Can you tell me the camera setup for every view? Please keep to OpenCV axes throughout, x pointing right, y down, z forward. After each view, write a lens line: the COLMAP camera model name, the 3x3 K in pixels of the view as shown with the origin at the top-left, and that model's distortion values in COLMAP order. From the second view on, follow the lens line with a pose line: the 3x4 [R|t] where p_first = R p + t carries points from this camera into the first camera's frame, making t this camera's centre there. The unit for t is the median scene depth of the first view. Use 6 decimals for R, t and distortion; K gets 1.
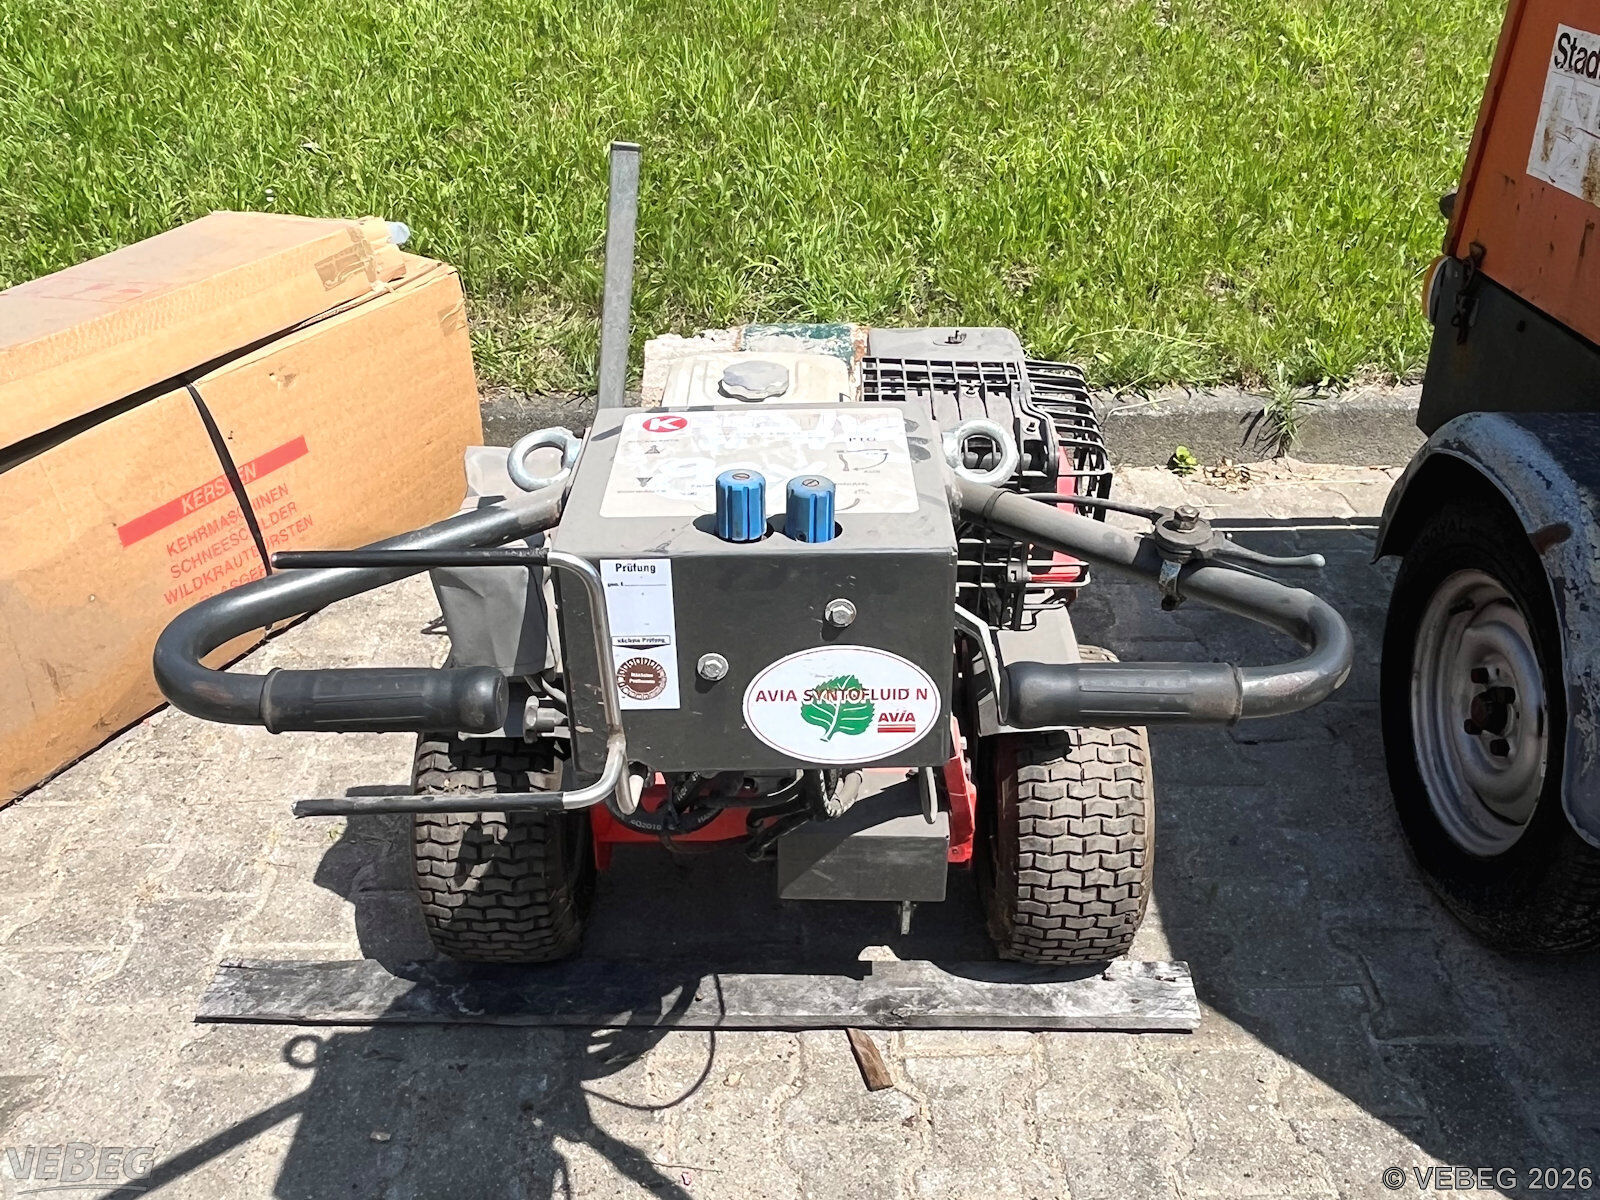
lens RADIAL K [[1449.4, 0, 808.6], [0, 1449.4, 604.5], [0, 0, 1]] dist [-0.004274, 0.015896]
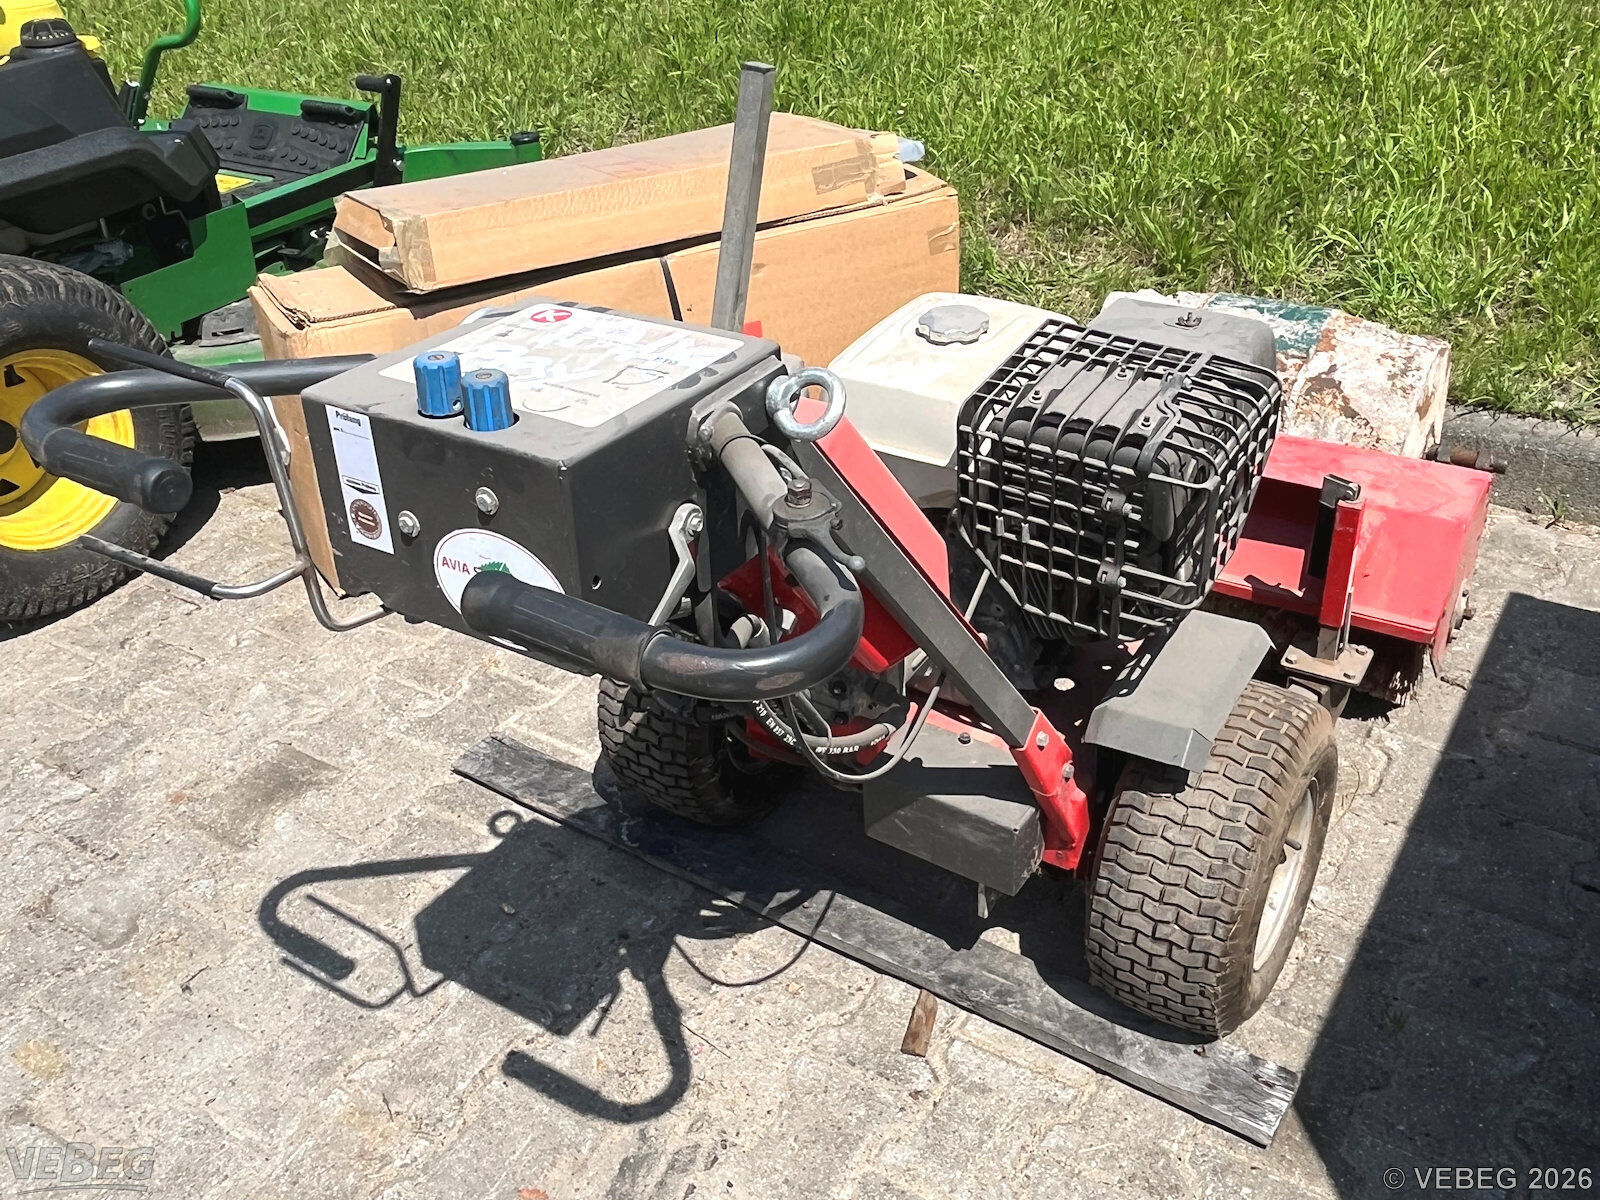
lens RADIAL K [[1449.4, 0, 814.0], [0, 1449.4, 593.8], [0, 0, 1]] dist [-0.004274, 0.015896]
pose [[0.839720, 0.263787, -0.474643, 0.373183], [-0.248959, 0.963823, 0.095204, -0.044755], [0.482585, 0.038222, 0.875014, 0.089968]]
